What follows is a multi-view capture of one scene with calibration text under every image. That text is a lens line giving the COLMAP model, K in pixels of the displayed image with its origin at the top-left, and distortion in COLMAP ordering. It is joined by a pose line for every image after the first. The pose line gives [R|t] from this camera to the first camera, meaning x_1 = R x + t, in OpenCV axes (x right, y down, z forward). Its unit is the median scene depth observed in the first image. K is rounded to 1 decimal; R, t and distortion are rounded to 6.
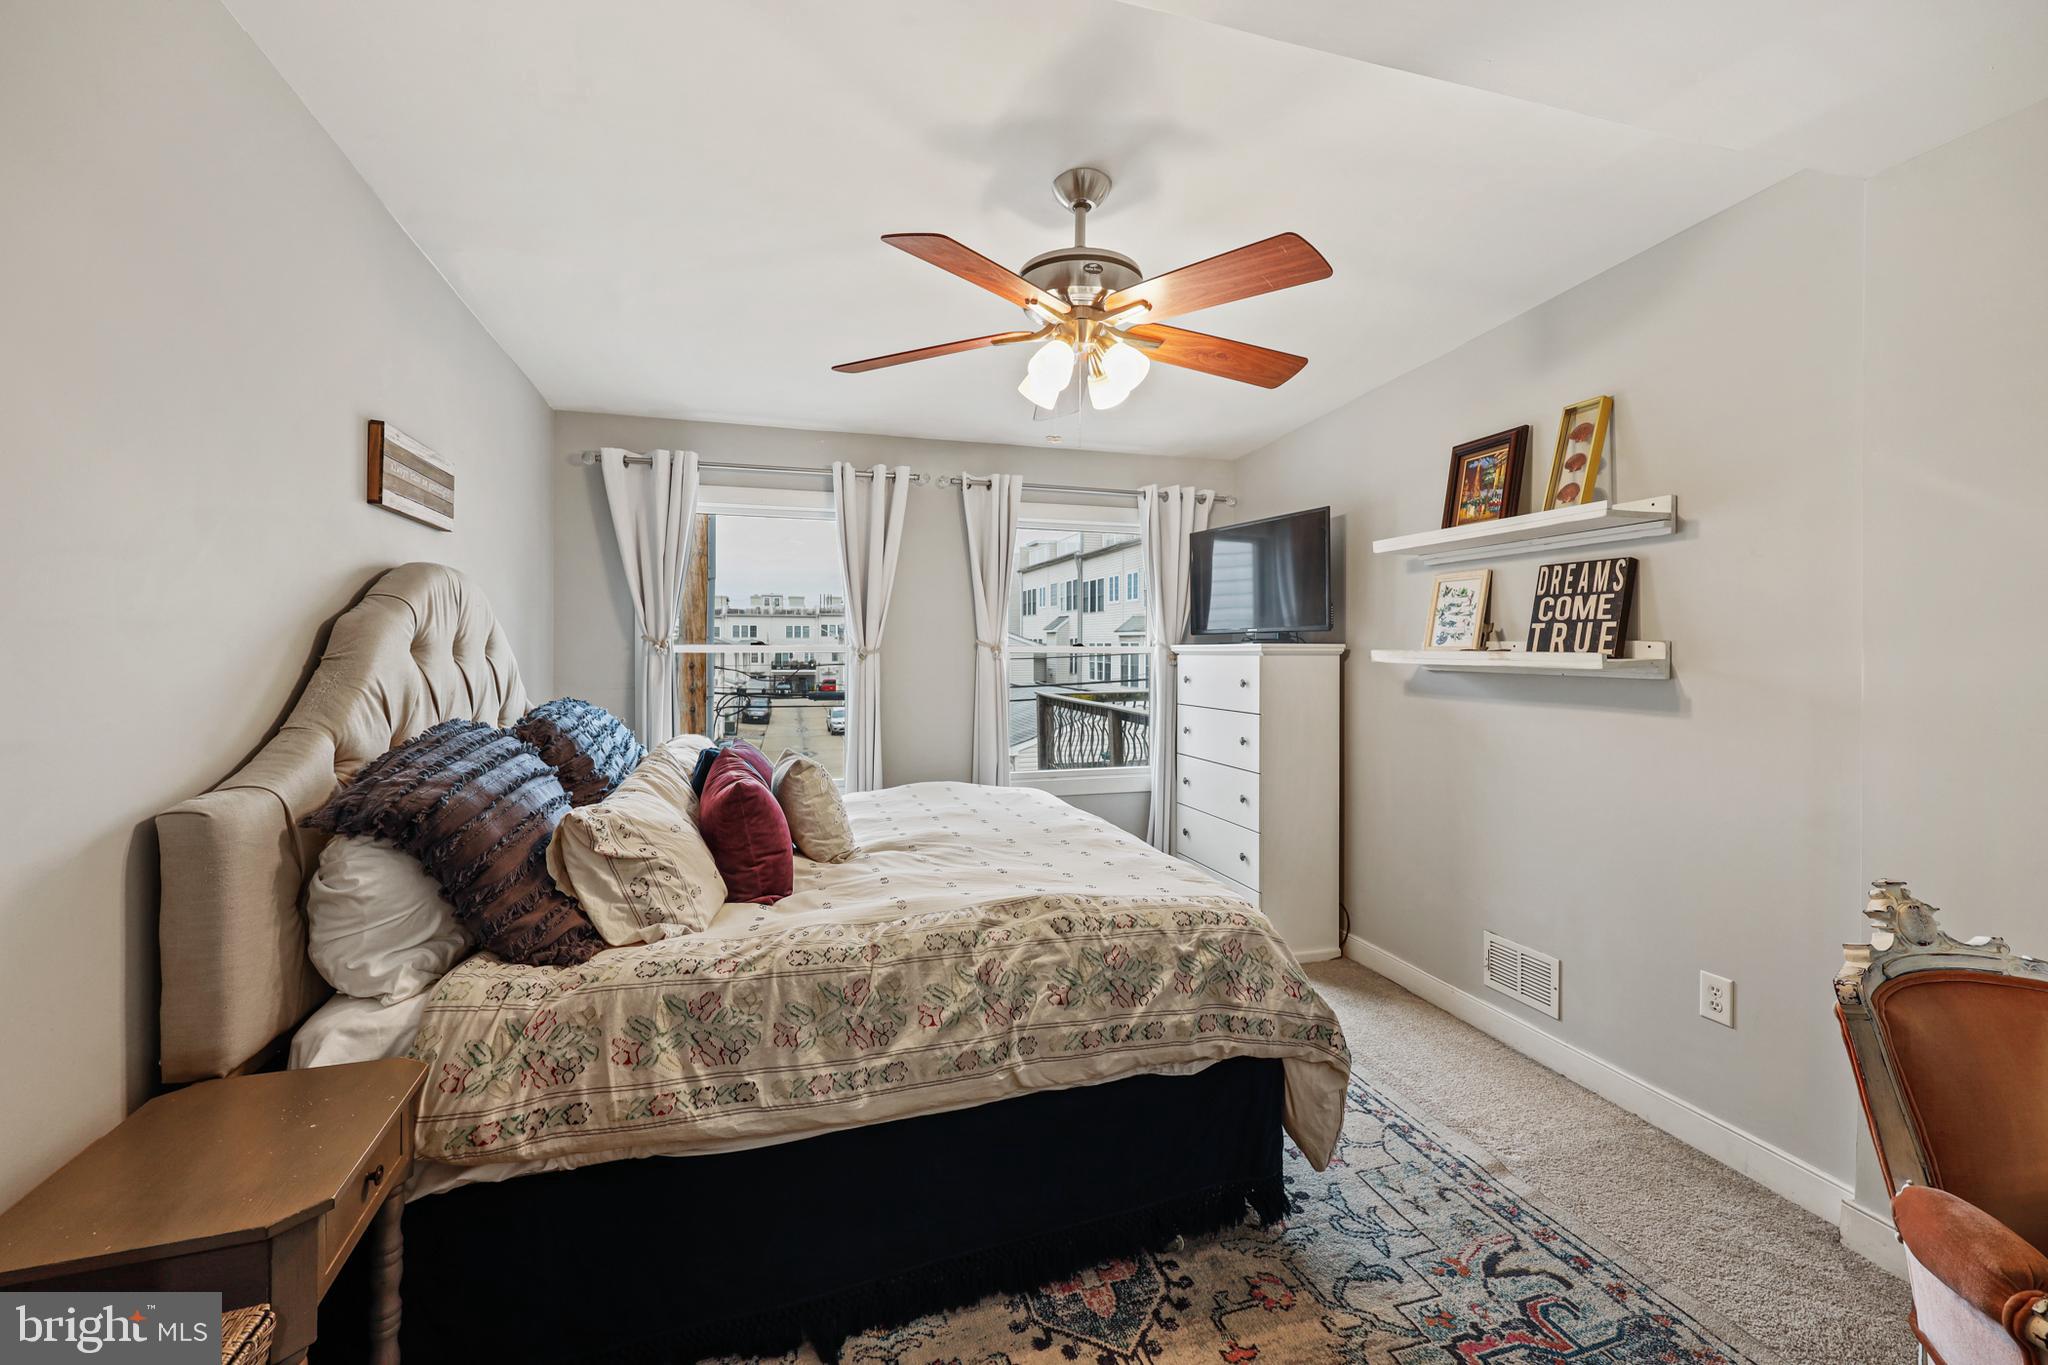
lens RADIAL K [[825.9, 0, 1033.0], [0, 825.9, 665.6], [0, 0, 1]] dist [0.000163, -0.000434]
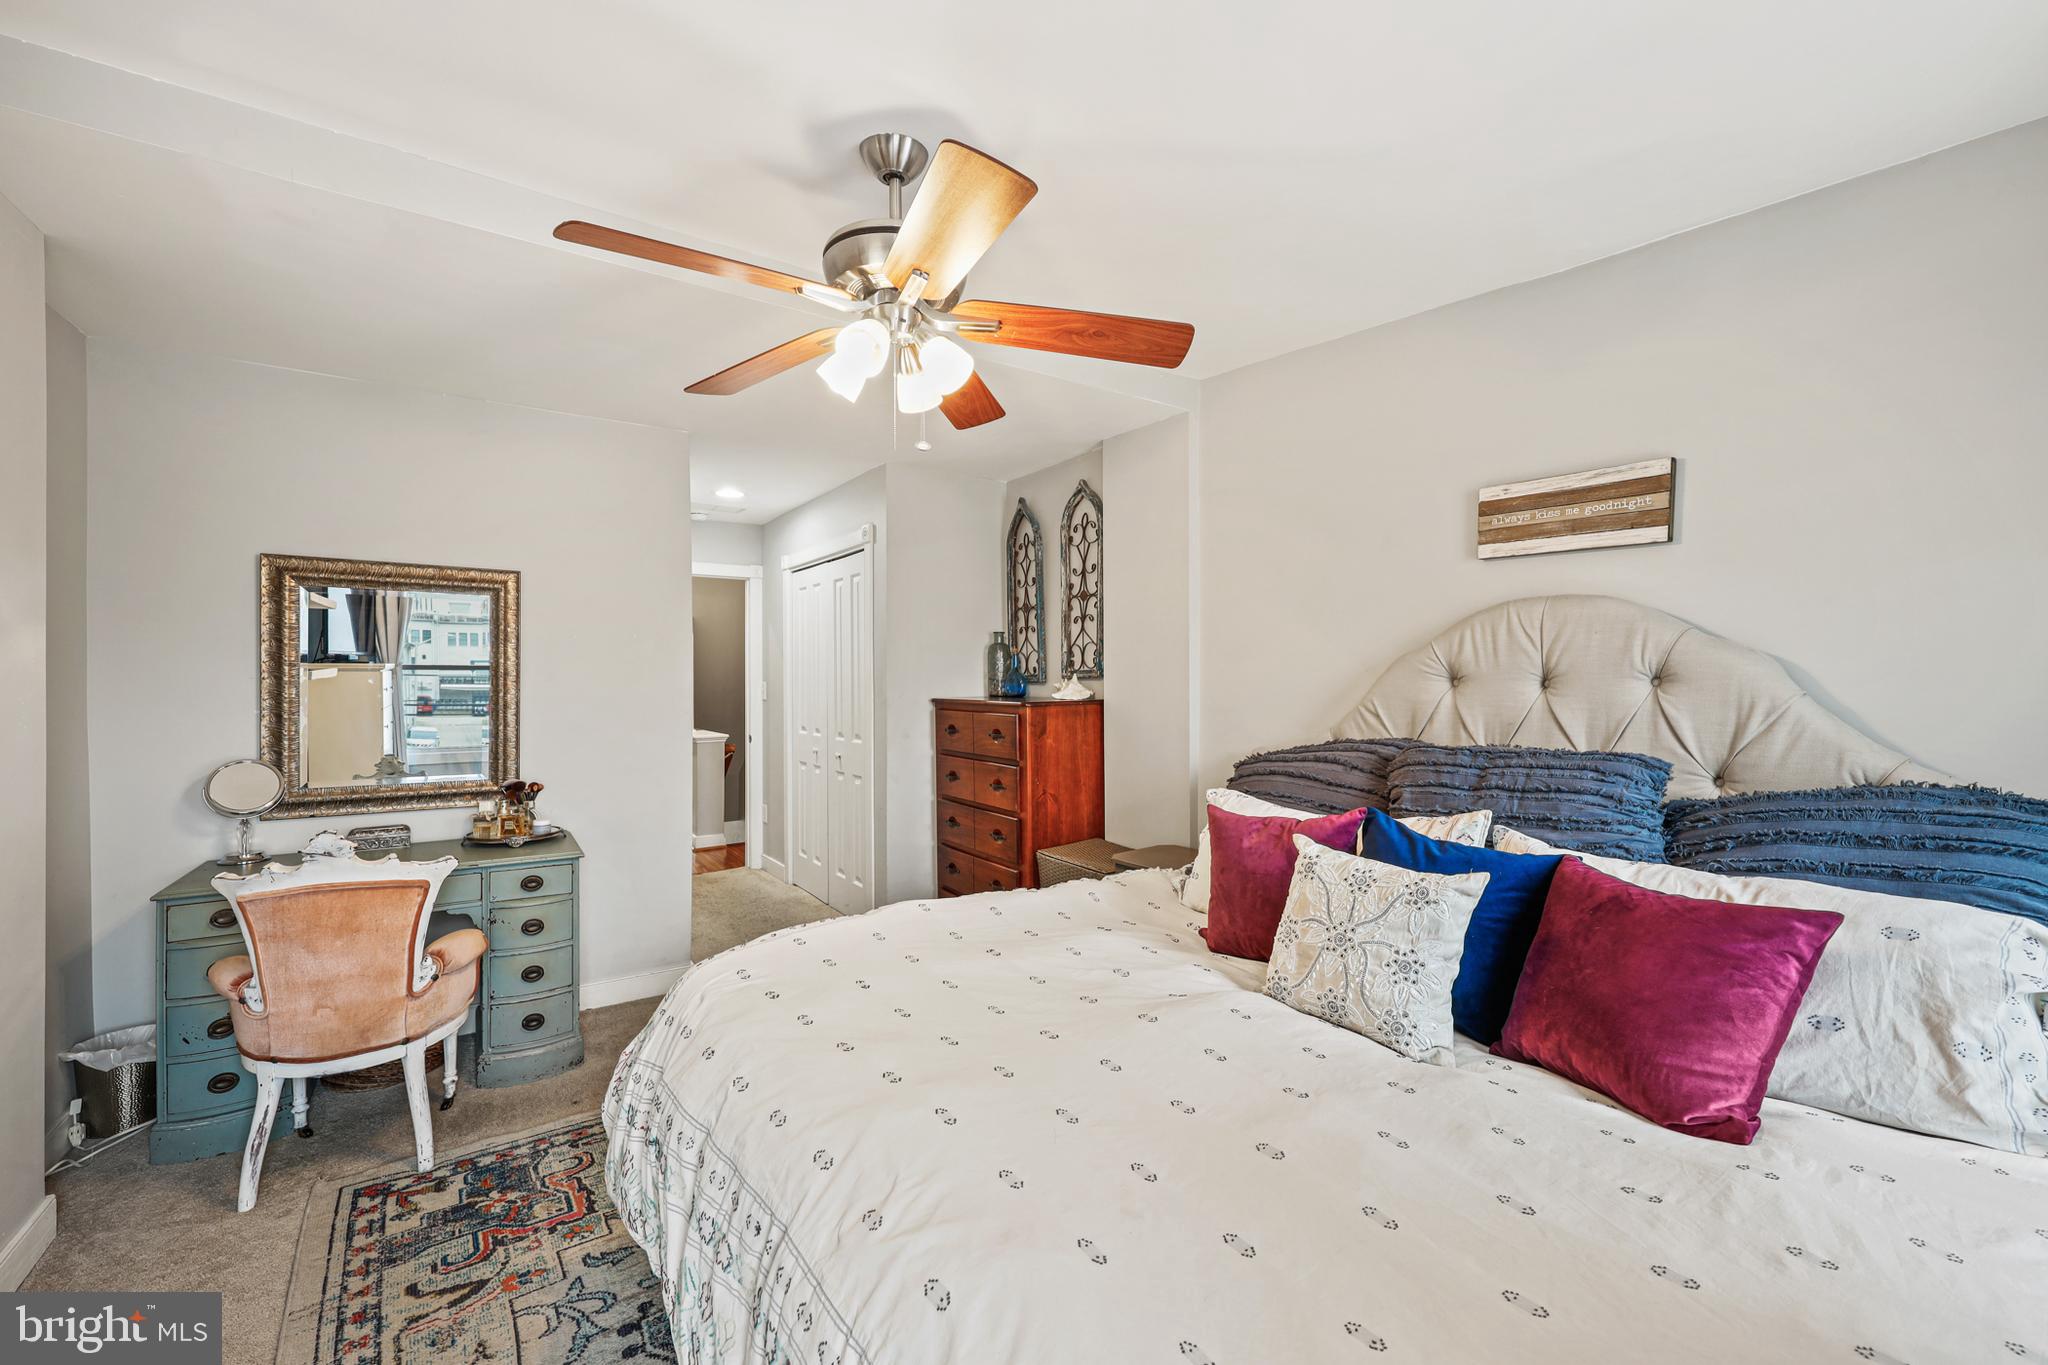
lens RADIAL K [[825.9, 0, 1031.4], [0, 825.9, 670.0], [0, 0, 1]] dist [0.000163, -0.000434]
pose [[-0.950403, -0.003441, -0.311002, 0.188798], [-0.007671, 0.999894, 0.012377, -0.042826], [0.310927, 0.014149, -0.950329, 1.842767]]
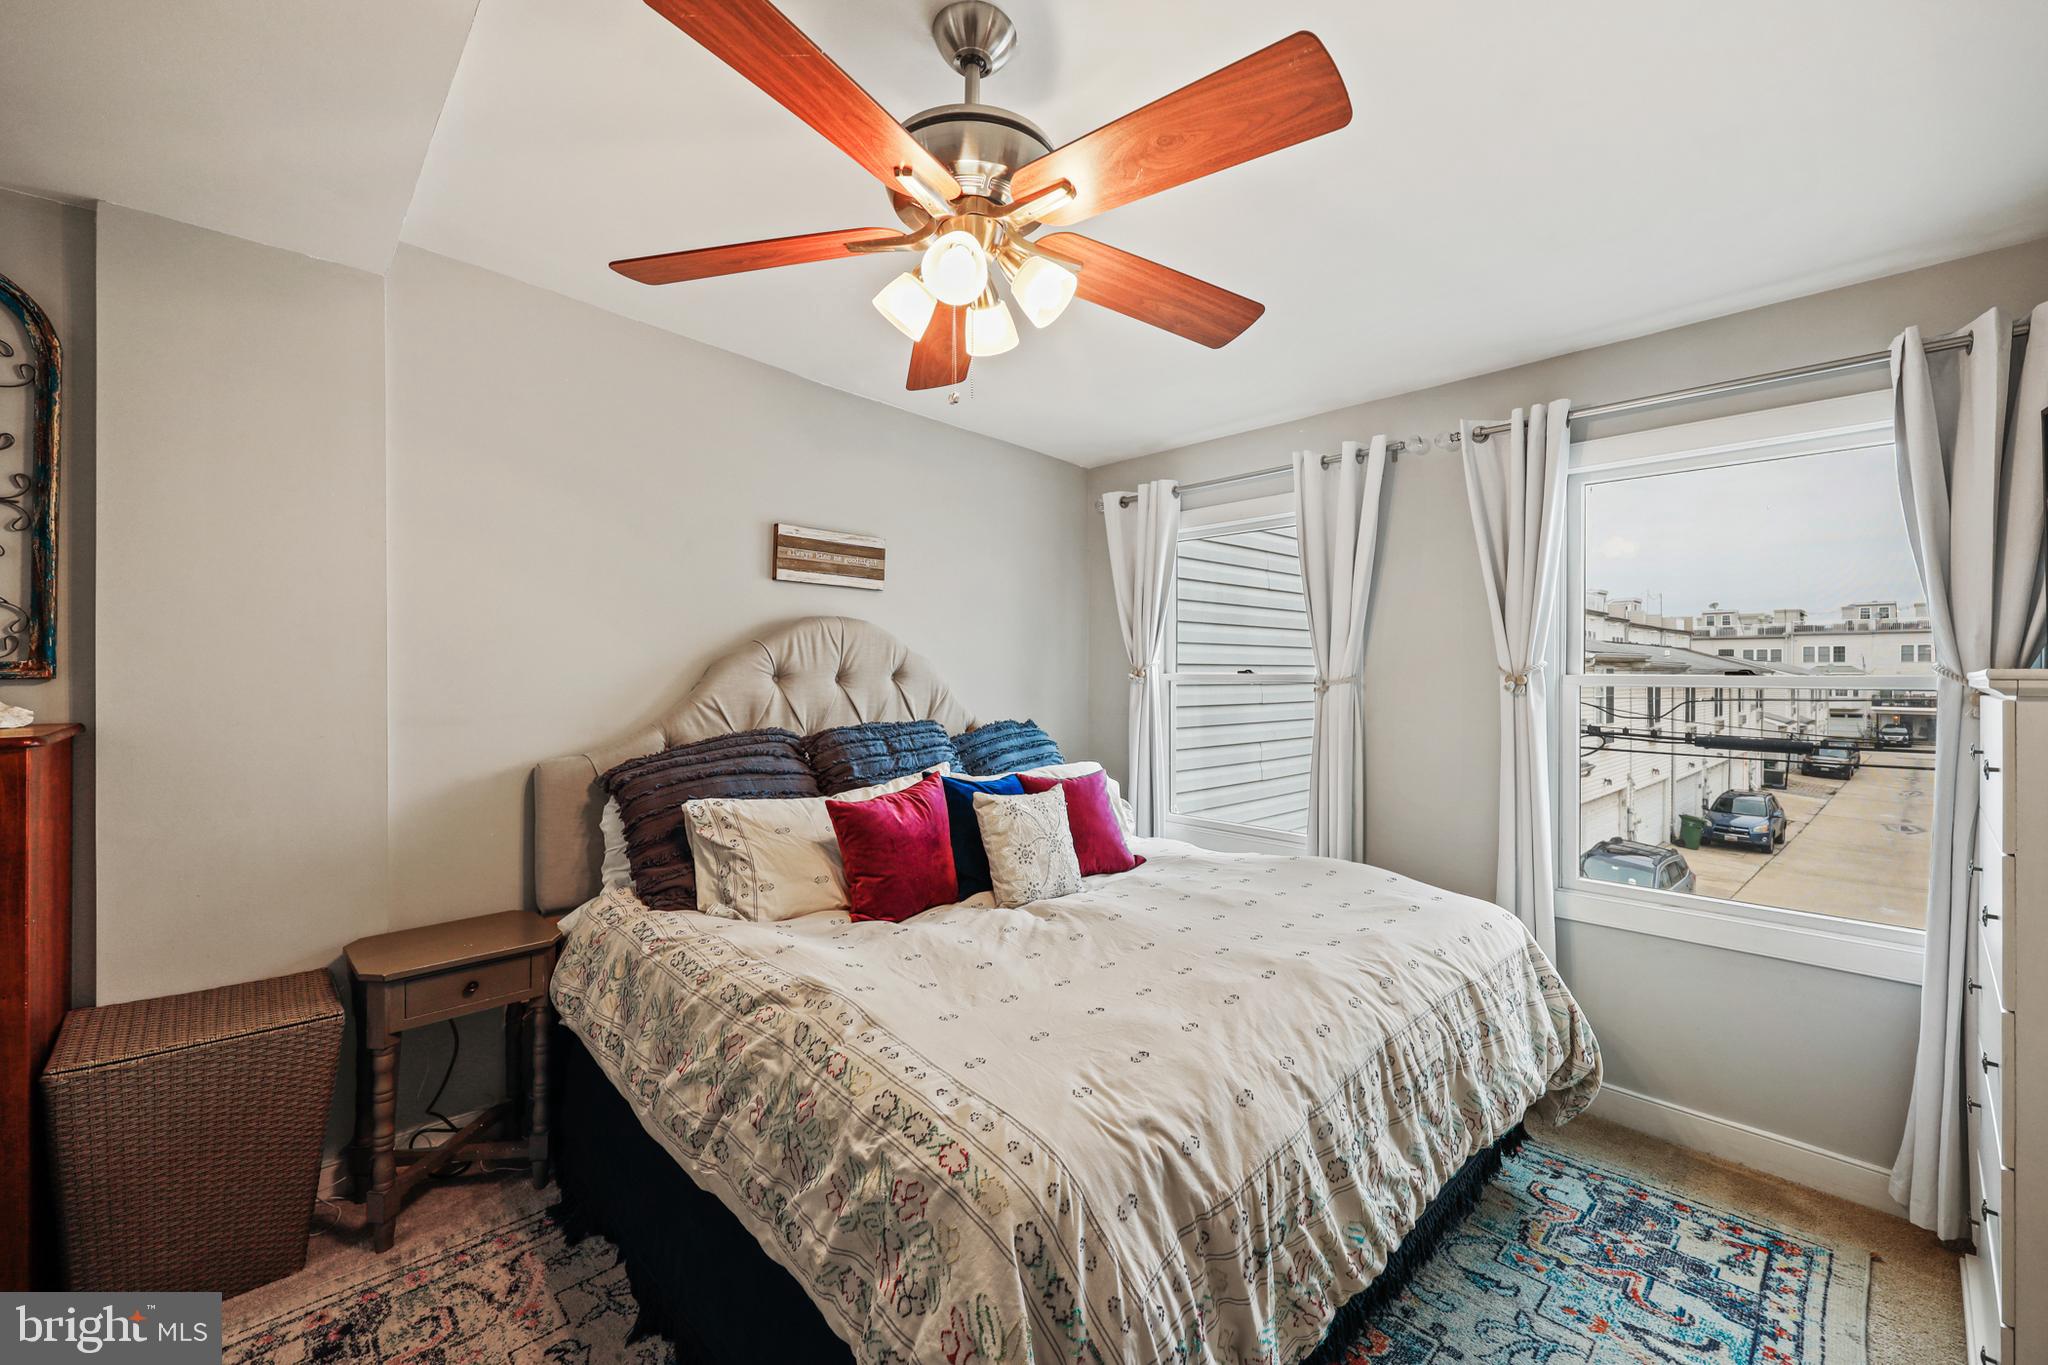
lens RADIAL K [[825.9, 0, 1016.9], [0, 825.9, 677.7], [0, 0, 1]] dist [0.000163, -0.000434]
pose [[0.440471, 0.001752, -0.897765, 0.692588], [-0.019408, 0.999783, -0.007571, -0.016373], [0.897557, 0.020758, 0.440409, 0.702293]]
